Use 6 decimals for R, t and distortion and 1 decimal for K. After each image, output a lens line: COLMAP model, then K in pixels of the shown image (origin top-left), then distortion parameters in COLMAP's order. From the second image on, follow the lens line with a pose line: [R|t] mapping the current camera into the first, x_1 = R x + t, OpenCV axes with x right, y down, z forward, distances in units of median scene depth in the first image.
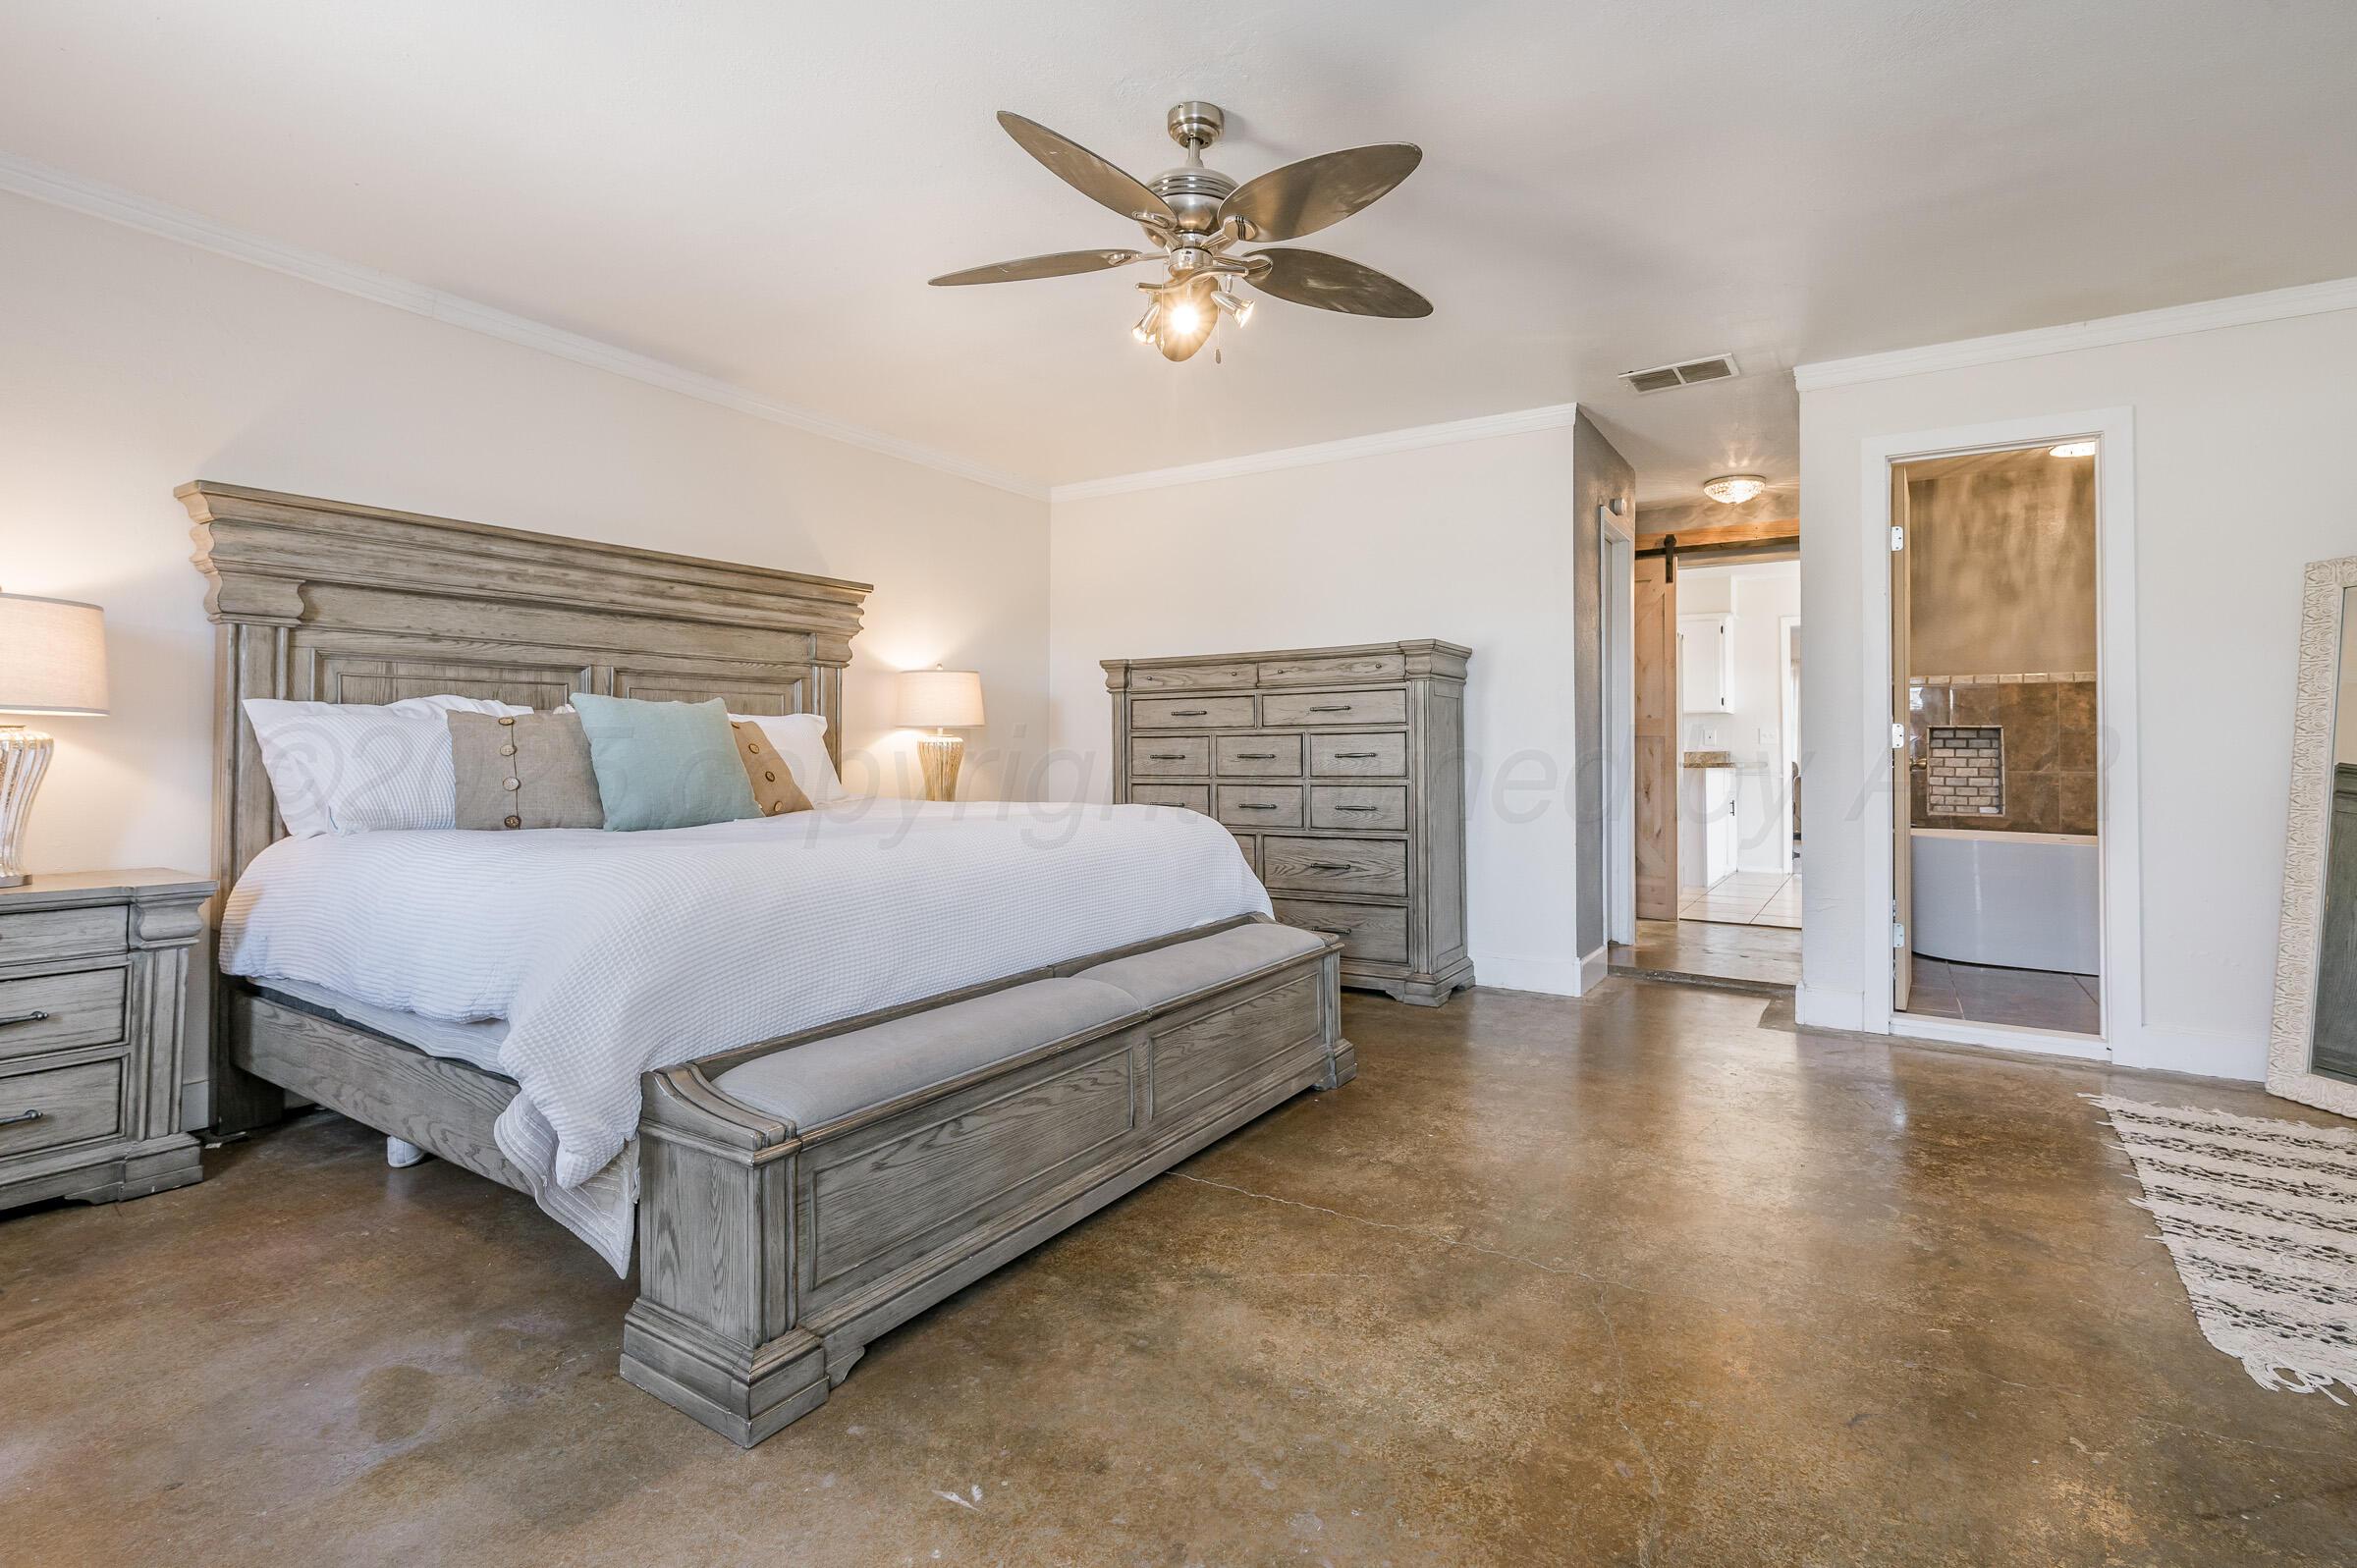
lens RADIAL K [[1008.9, 0, 1294.6], [0, 1008.9, 740.4], [0, 0, 1]] dist [-0.001766, -0.000348]
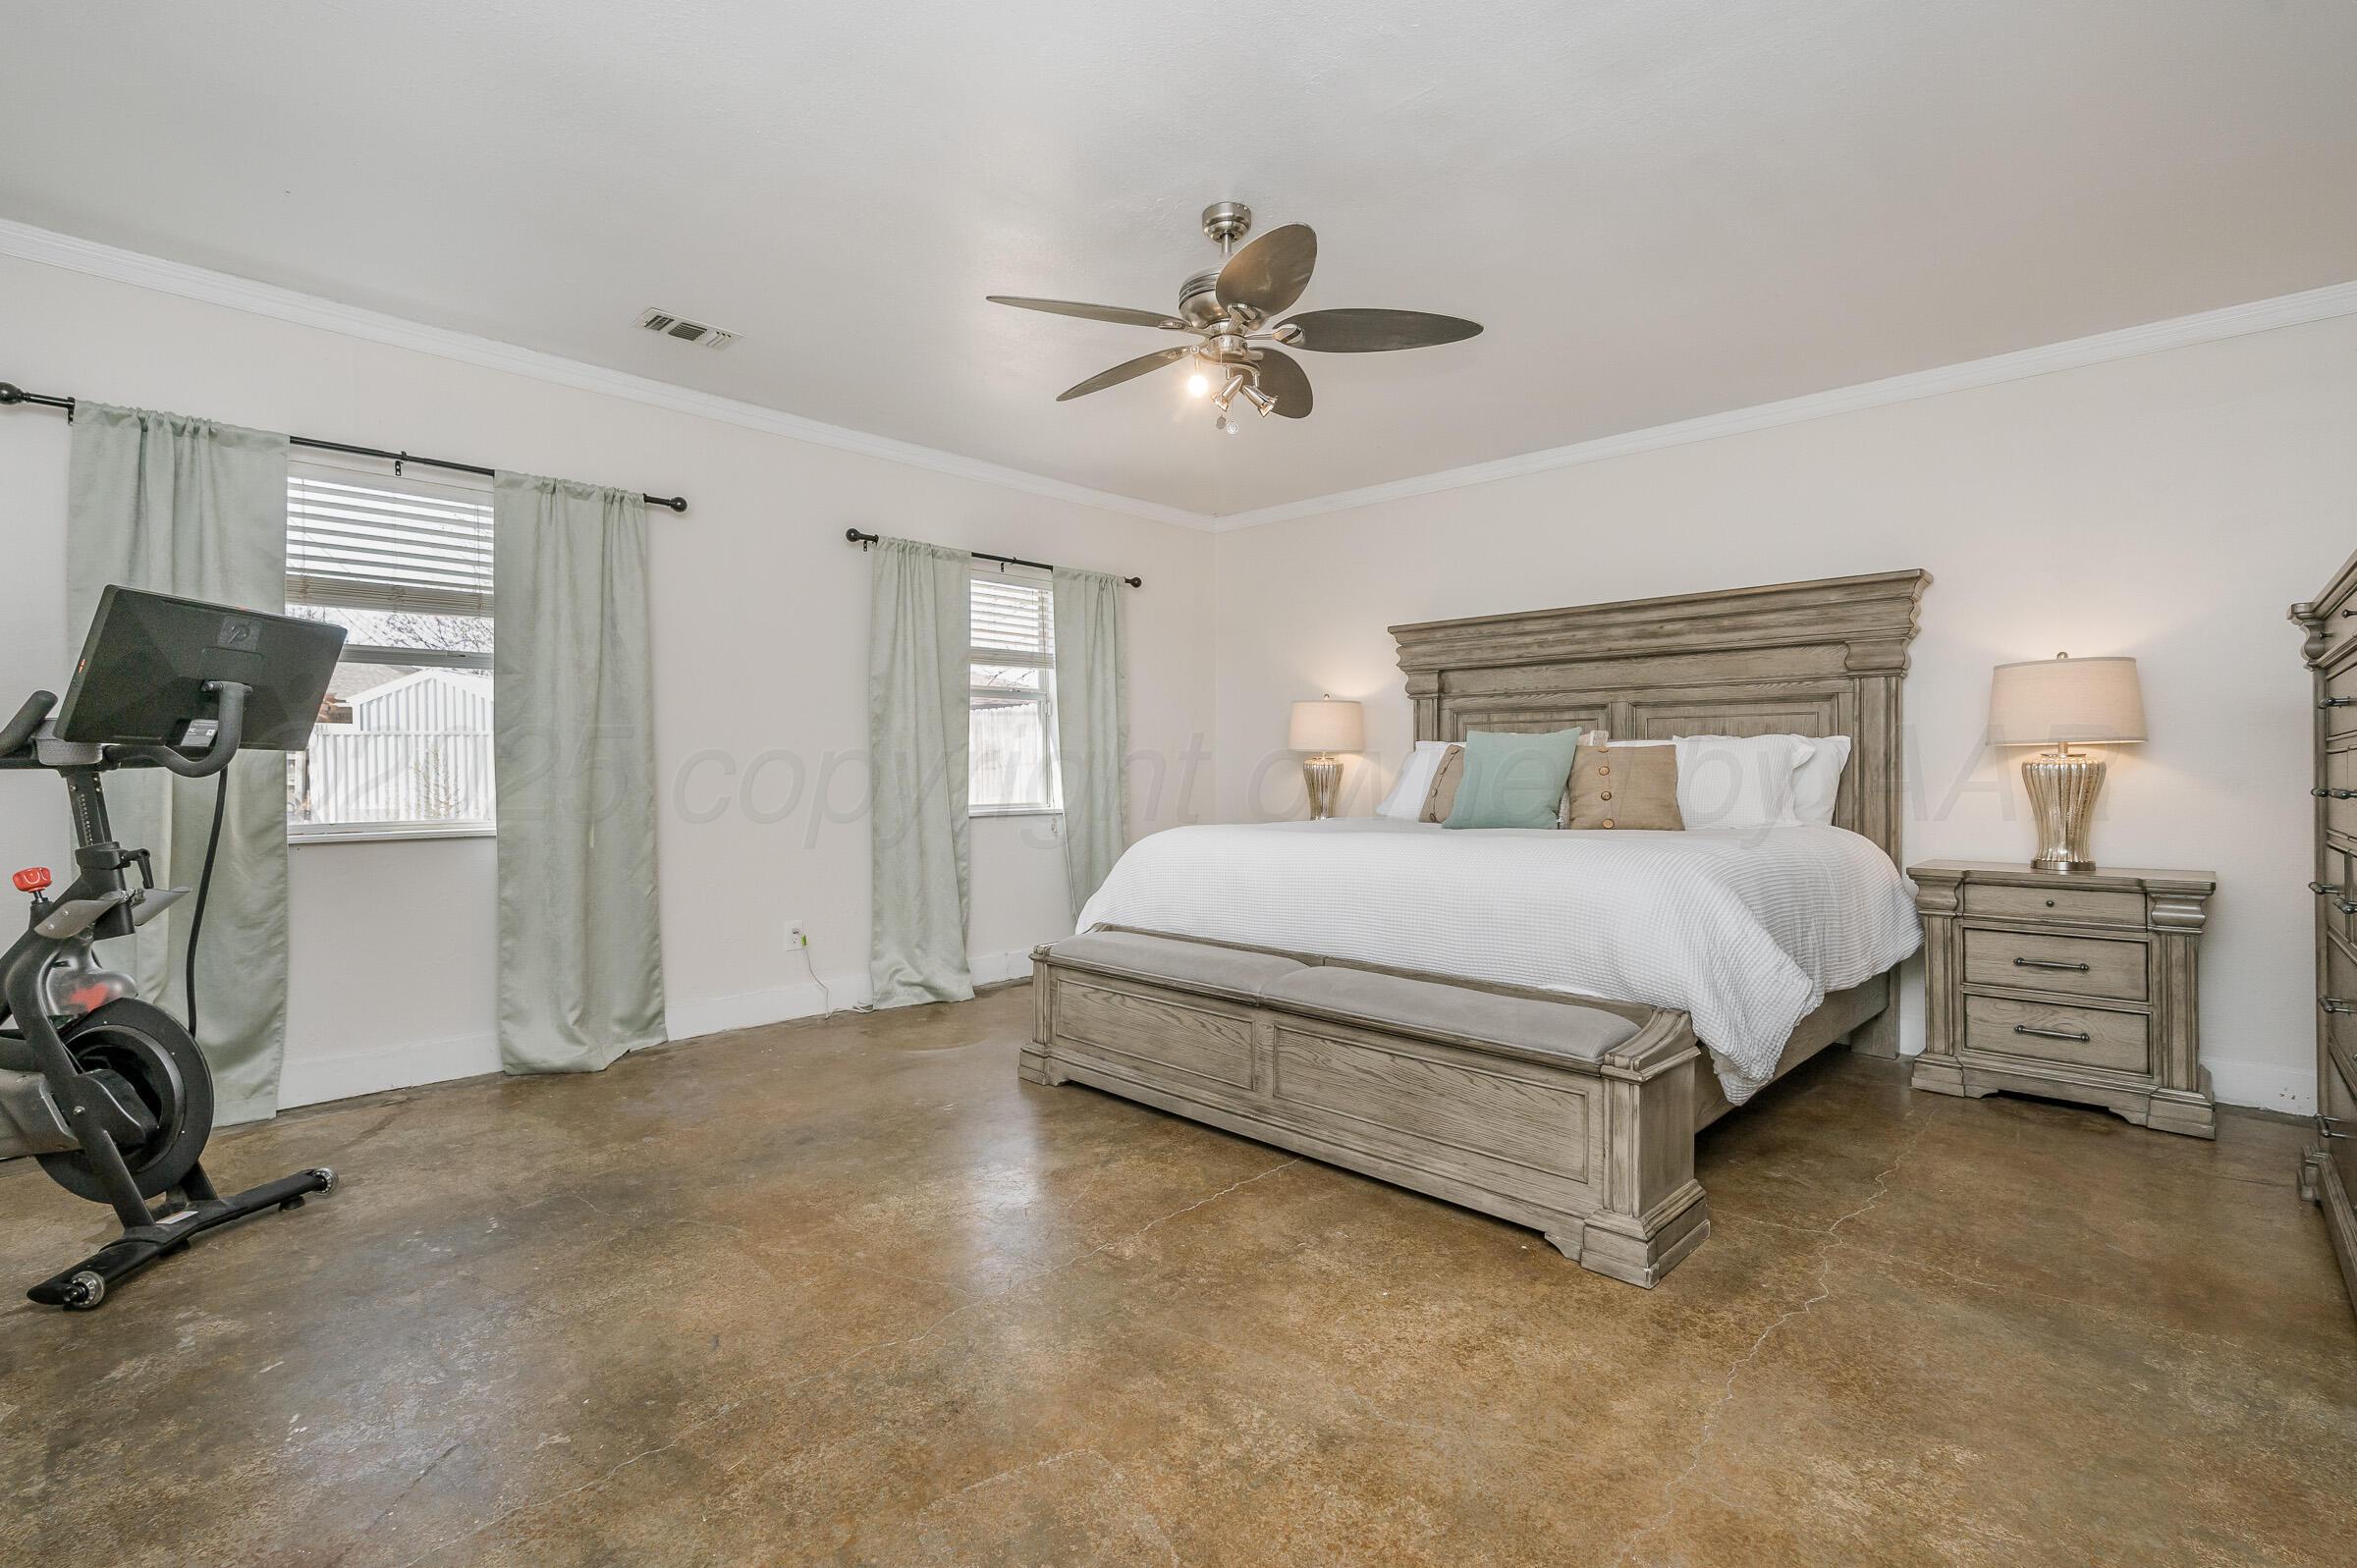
lens RADIAL K [[1110.9, 0, 1195.9], [0, 1110.9, 776.8], [0, 0, 1]] dist [0.003401, 0.000796]
pose [[-0.232894, 0.011941, -0.972429, 0.949426], [0.005509, 0.999925, 0.010959, -0.001157], [0.972487, -0.002805, -0.232942, 1.041394]]
